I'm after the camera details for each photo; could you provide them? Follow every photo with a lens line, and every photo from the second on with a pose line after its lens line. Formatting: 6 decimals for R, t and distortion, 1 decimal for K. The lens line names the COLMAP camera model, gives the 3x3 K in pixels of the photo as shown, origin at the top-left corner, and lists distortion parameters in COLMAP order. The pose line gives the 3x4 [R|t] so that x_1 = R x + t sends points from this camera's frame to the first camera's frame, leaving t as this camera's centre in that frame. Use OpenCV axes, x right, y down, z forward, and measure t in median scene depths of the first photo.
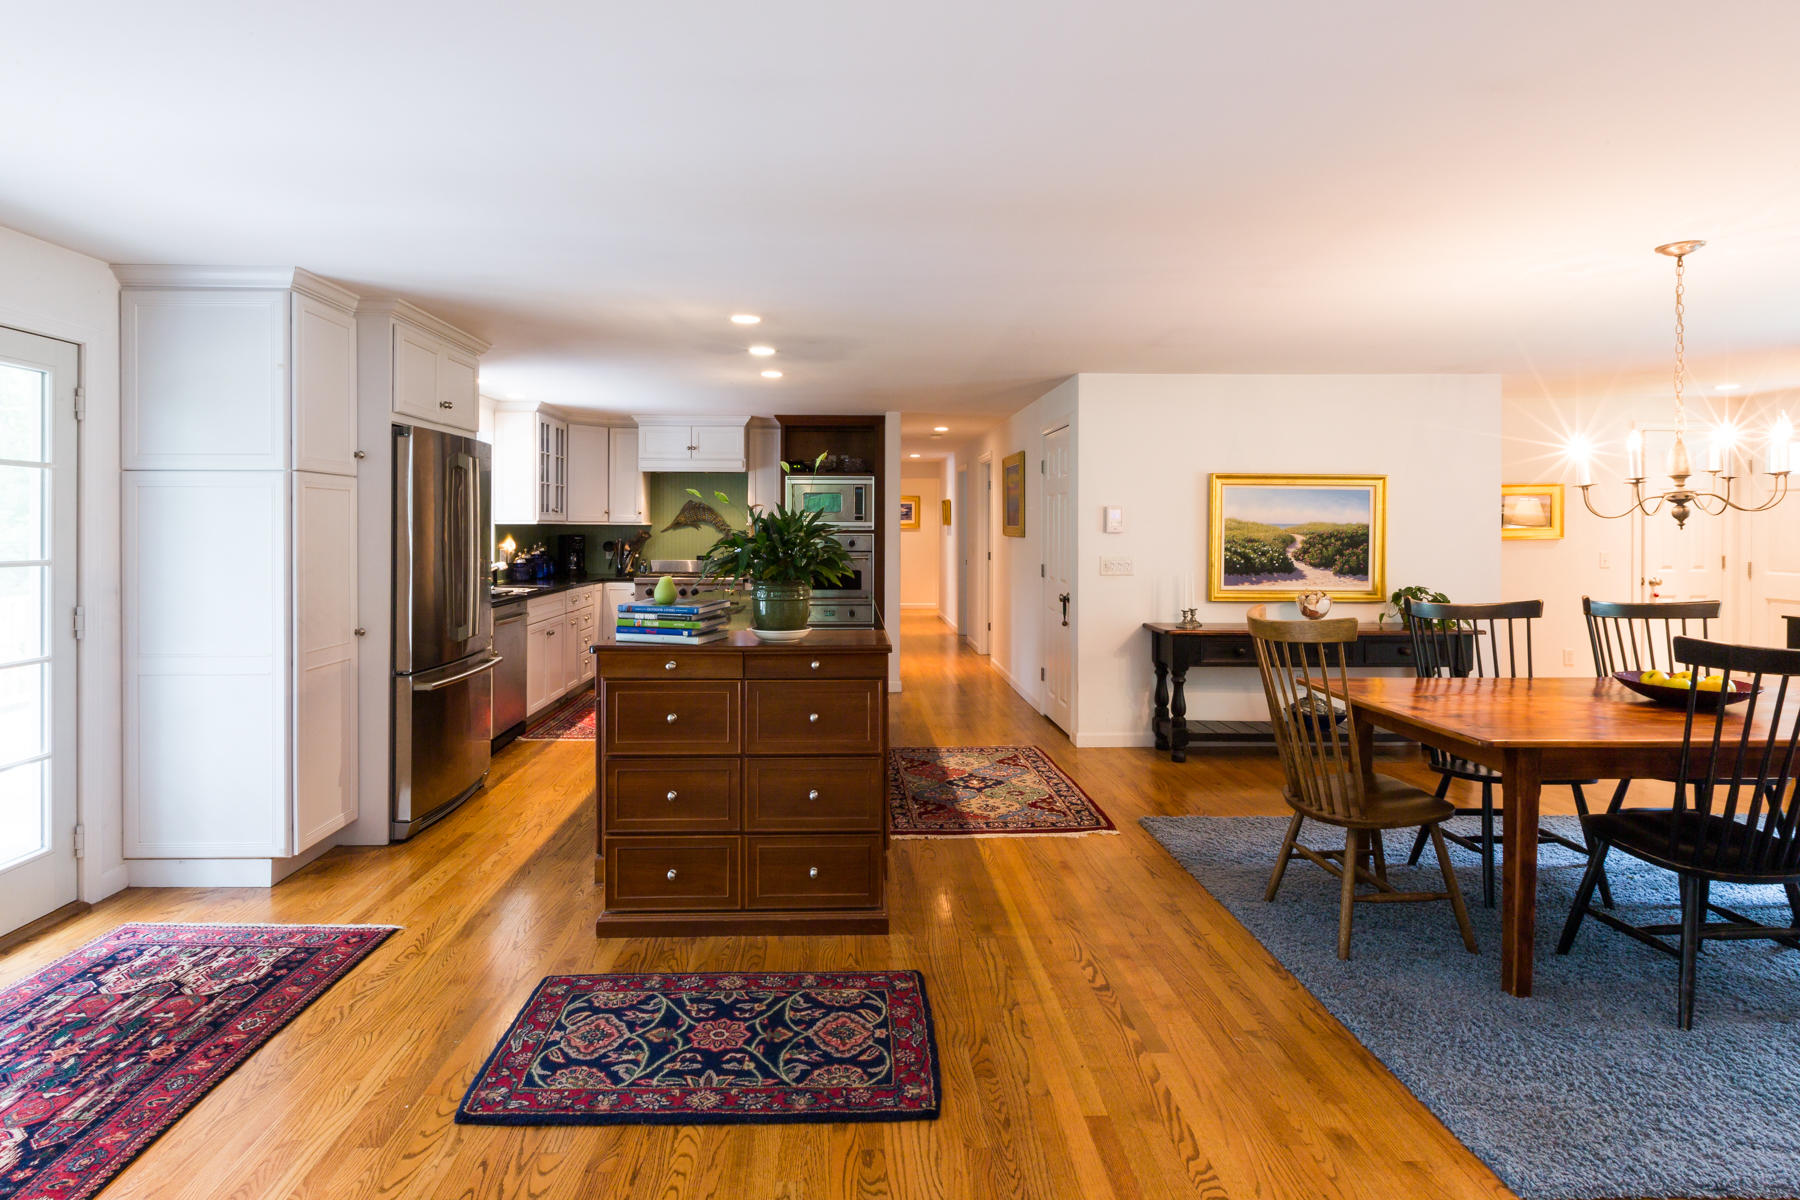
lens RADIAL K [[941.9, 0, 863.4], [0, 941.9, 525.7], [0, 0, 1]] dist [0.020812, 0.000107]
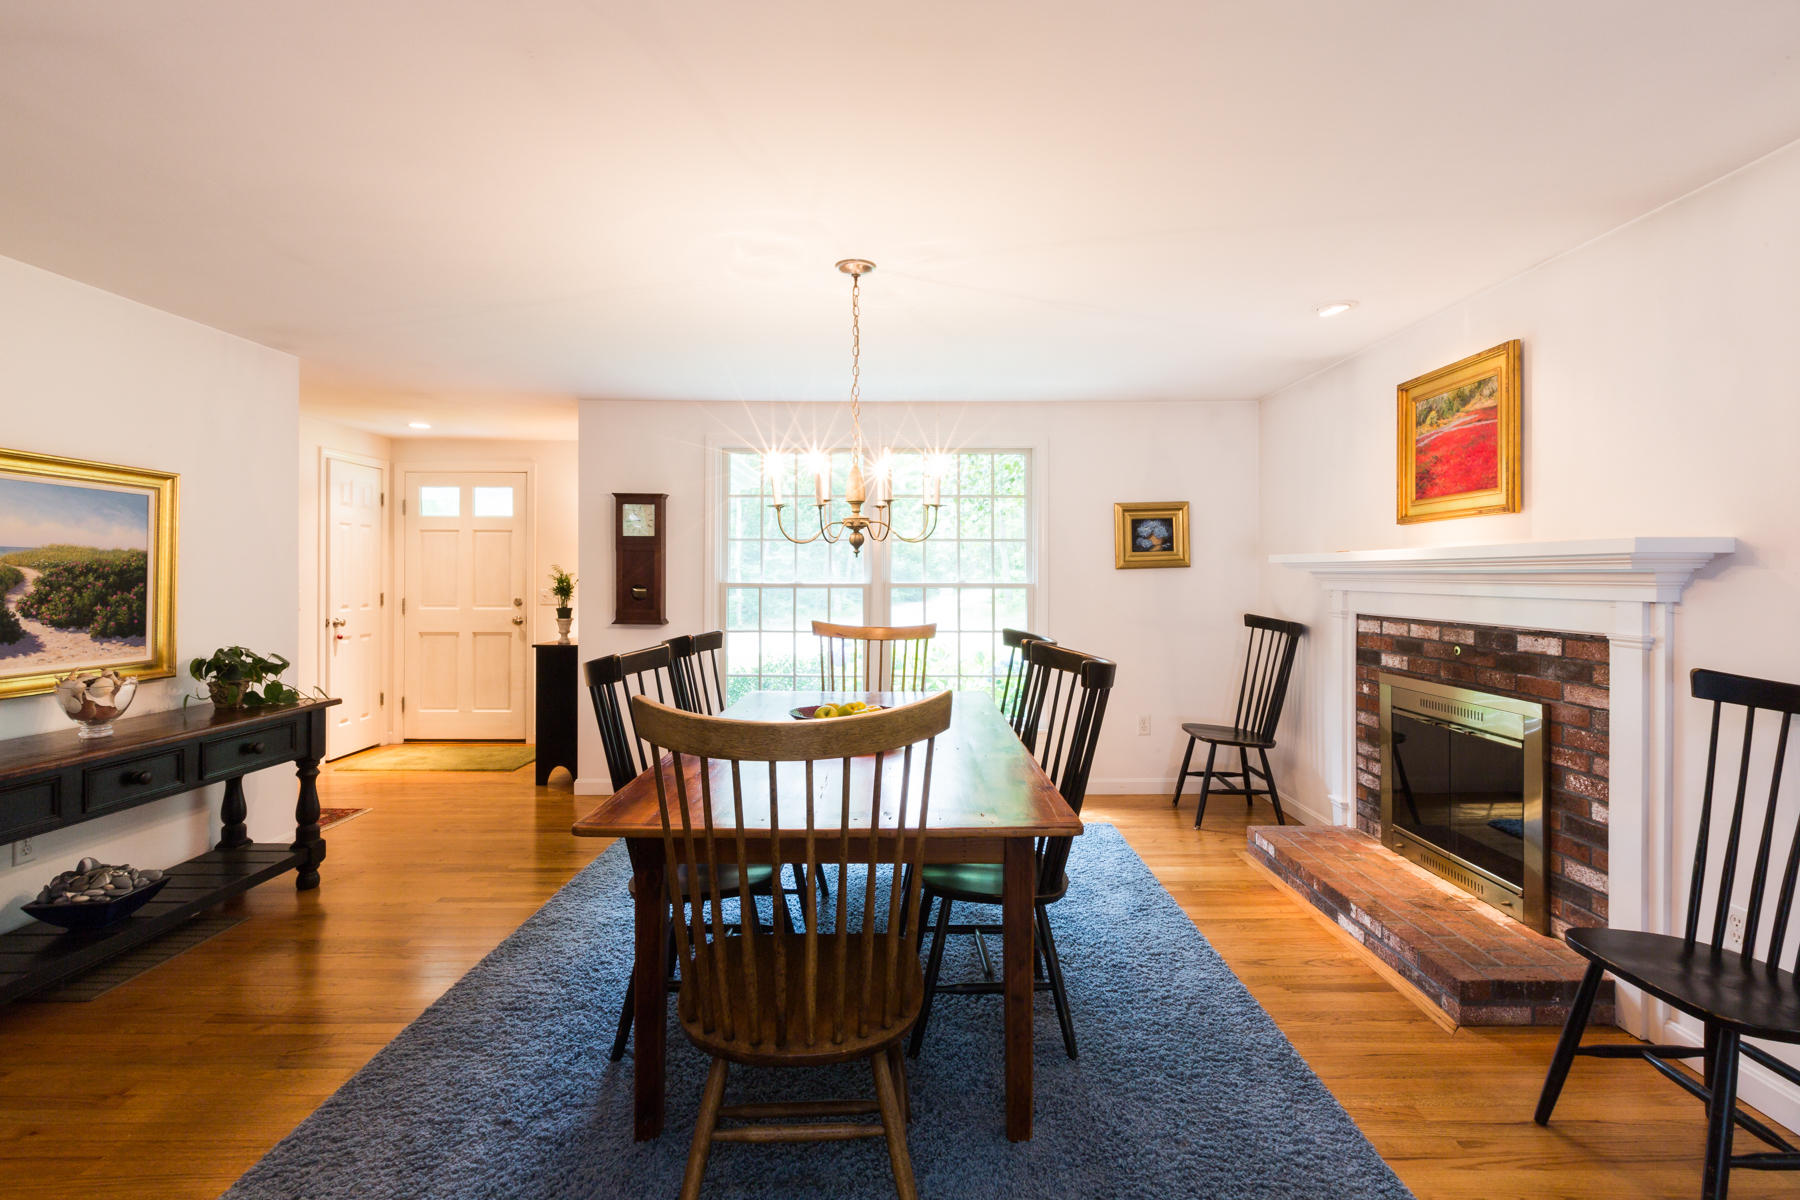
lens RADIAL K [[879.6, 0, 928.3], [0, 879.6, 575.4], [0, 0, 1]] dist [-0.001879, -0.000207]
pose [[0.010165, -0.002236, 0.999946, -0.018267], [-0.002520, 0.999994, 0.002262, 0.009251], [-0.999945, -0.002543, 0.010159, 0.409709]]
